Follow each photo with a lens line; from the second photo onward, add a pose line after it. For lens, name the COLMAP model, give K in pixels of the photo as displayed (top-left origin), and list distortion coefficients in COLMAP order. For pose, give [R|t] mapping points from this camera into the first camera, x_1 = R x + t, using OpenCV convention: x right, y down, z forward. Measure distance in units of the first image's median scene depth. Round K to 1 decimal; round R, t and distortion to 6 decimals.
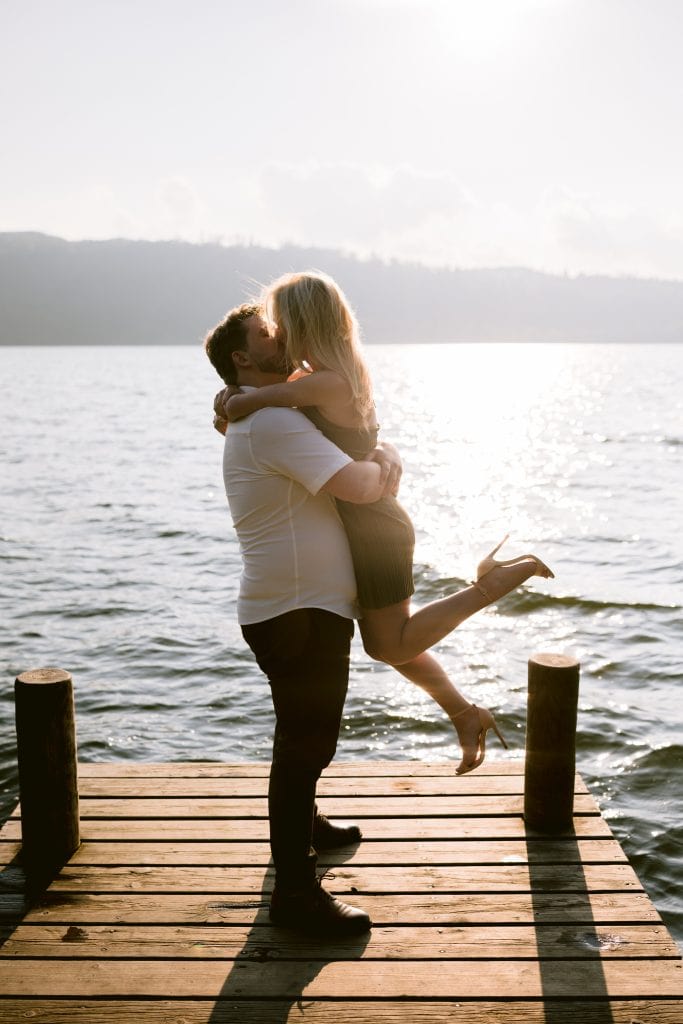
lens RADIAL K [[986.3, 0, 341.5], [0, 986.3, 512.0], [0, 0, 1]] dist [-0.007118, -0.011537]
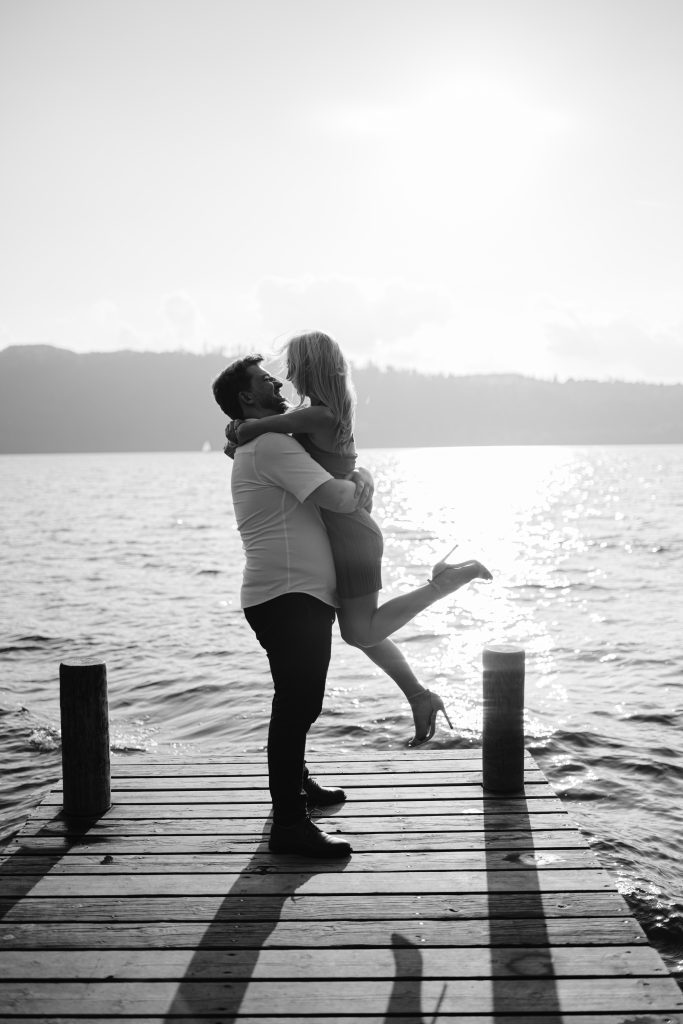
lens RADIAL K [[986.3, 0, 341.5], [0, 986.3, 512.0], [0, 0, 1]] dist [-0.007118, -0.011537]
pose [[0.999941, -0.010823, -0.000819, 0.022394], [0.010669, 0.993971, -0.109119, 0.130684], [0.001995, 0.109103, 0.994028, -0.260639]]
